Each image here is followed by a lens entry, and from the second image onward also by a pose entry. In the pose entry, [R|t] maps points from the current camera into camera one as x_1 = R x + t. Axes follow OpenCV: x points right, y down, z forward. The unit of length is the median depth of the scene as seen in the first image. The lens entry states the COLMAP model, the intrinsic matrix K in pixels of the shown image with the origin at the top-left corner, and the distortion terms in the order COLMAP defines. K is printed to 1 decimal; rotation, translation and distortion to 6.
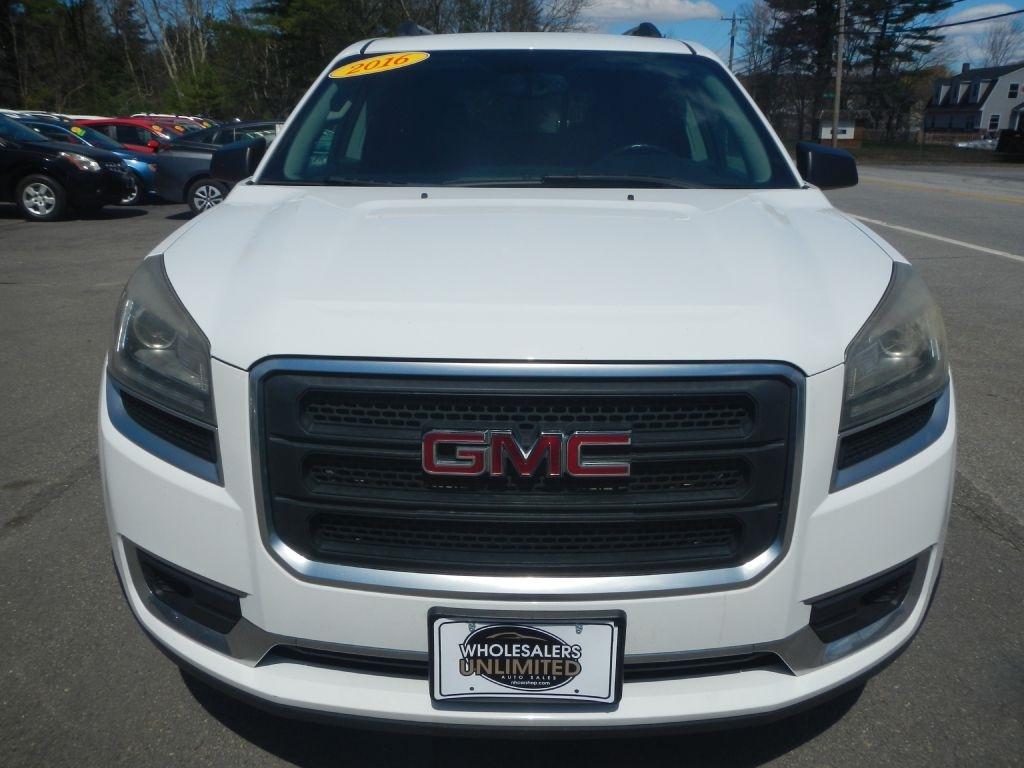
lens RADIAL K [[844.0, 0, 513.7], [0, 844.0, 389.1], [0, 0, 1]] dist [0.001163, -0.015315]
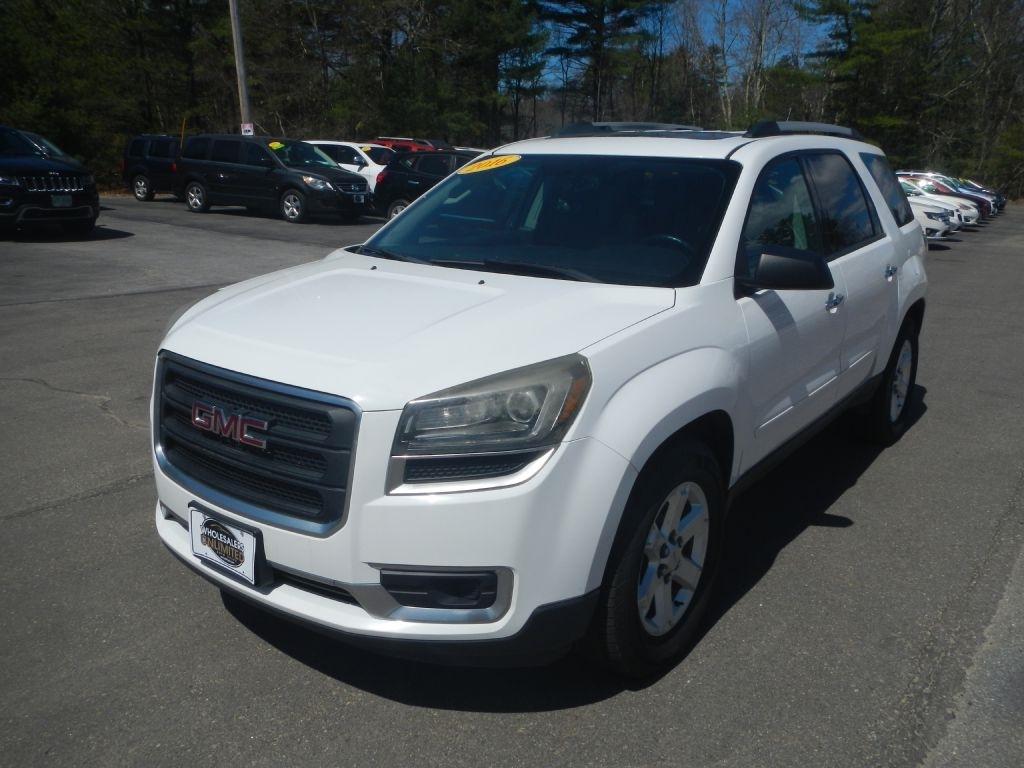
lens RADIAL K [[844.0, 0, 514.7], [0, 844.0, 390.9], [0, 0, 1]] dist [0.001163, -0.015315]
pose [[0.810523, 0.171148, -0.560143, 1.240897], [-0.192502, 0.981067, 0.021210, -0.119793], [0.553168, 0.090637, 0.828124, -0.106579]]
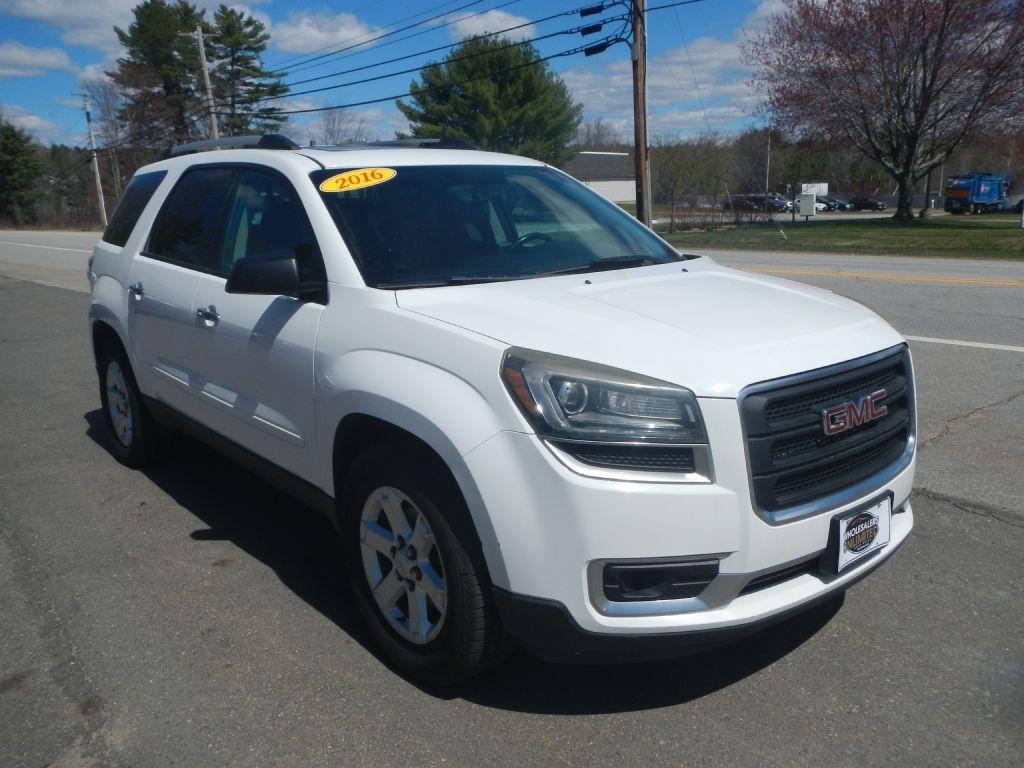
lens RADIAL K [[844.0, 0, 513.4], [0, 844.0, 388.2], [0, 0, 1]] dist [0.001163, -0.015315]
pose [[0.758071, -0.174713, 0.628334, -1.386656], [0.224860, 0.974391, -0.000352, -0.113723], [-0.612182, 0.141554, 0.777943, 0.046302]]
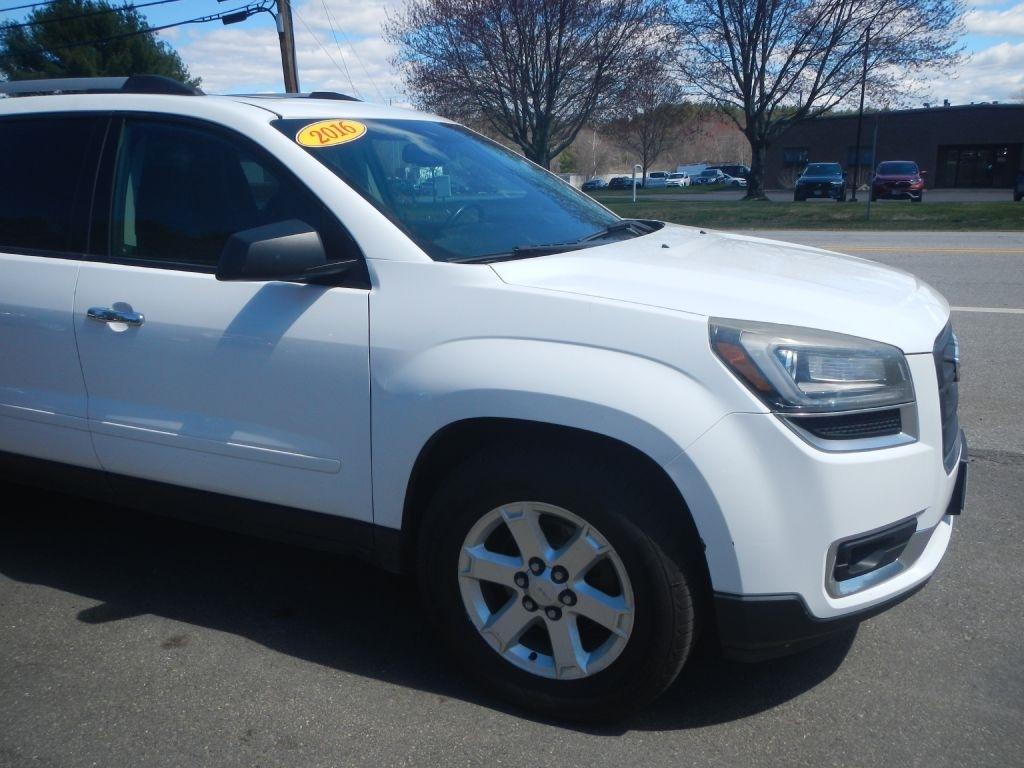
lens RADIAL K [[844.0, 0, 512.9], [0, 844.0, 384.9], [0, 0, 1]] dist [0.001163, -0.015315]
pose [[0.411719, -0.249242, 0.876565, -1.719128], [0.298590, 0.945671, 0.128645, -0.337742], [-0.861006, 0.208768, 0.463772, 0.844829]]
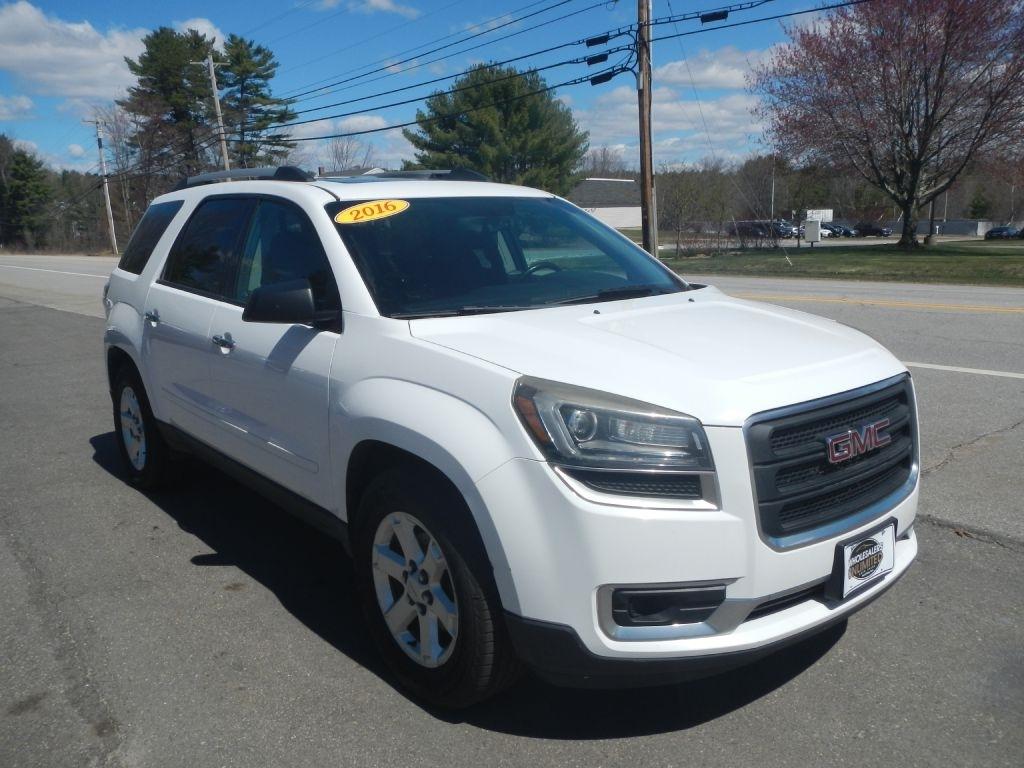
lens RADIAL K [[844.0, 0, 514.4], [0, 844.0, 388.9], [0, 0, 1]] dist [0.001163, -0.015315]
pose [[0.761777, -0.154717, 0.629094, -1.417597], [0.221851, 0.974651, -0.028941, -0.121795], [-0.608669, 0.161611, 0.776791, 0.021612]]
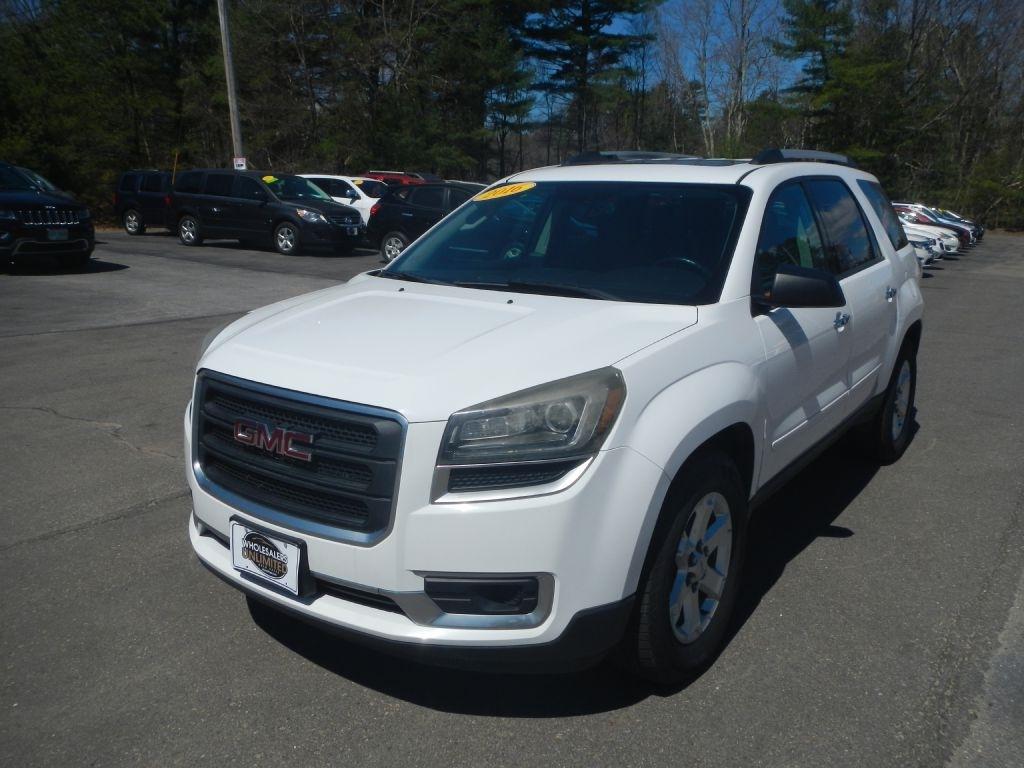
lens RADIAL K [[844.0, 0, 513.4], [0, 844.0, 393.6], [0, 0, 1]] dist [0.001163, -0.015315]
pose [[0.820990, 0.144103, -0.552459, 1.202477], [-0.183366, 0.982913, -0.016111, -0.069608], [0.540697, 0.114528, 0.833385, -0.197274]]
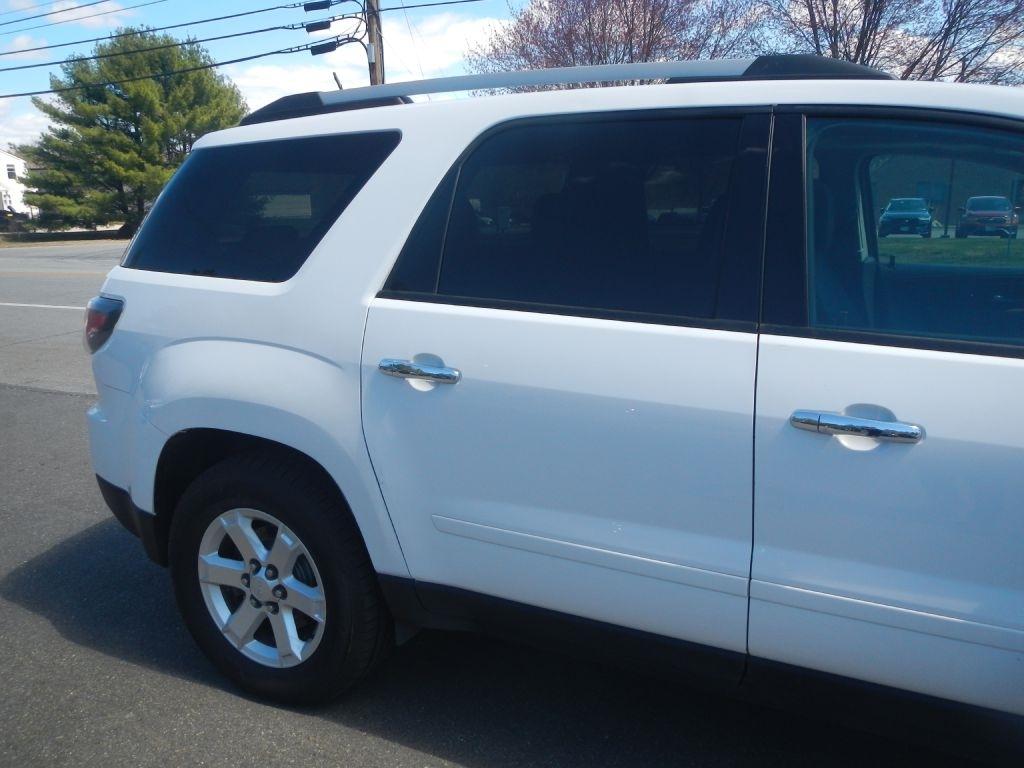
lens RADIAL K [[844.0, 0, 511.5], [0, 844.0, 387.5], [0, 0, 1]] dist [0.001163, -0.015315]
pose [[0.441131, -0.213127, 0.871768, -1.644813], [0.290211, 0.953077, 0.086153, -0.737483], [-0.849224, 0.214992, 0.482284, 2.098257]]
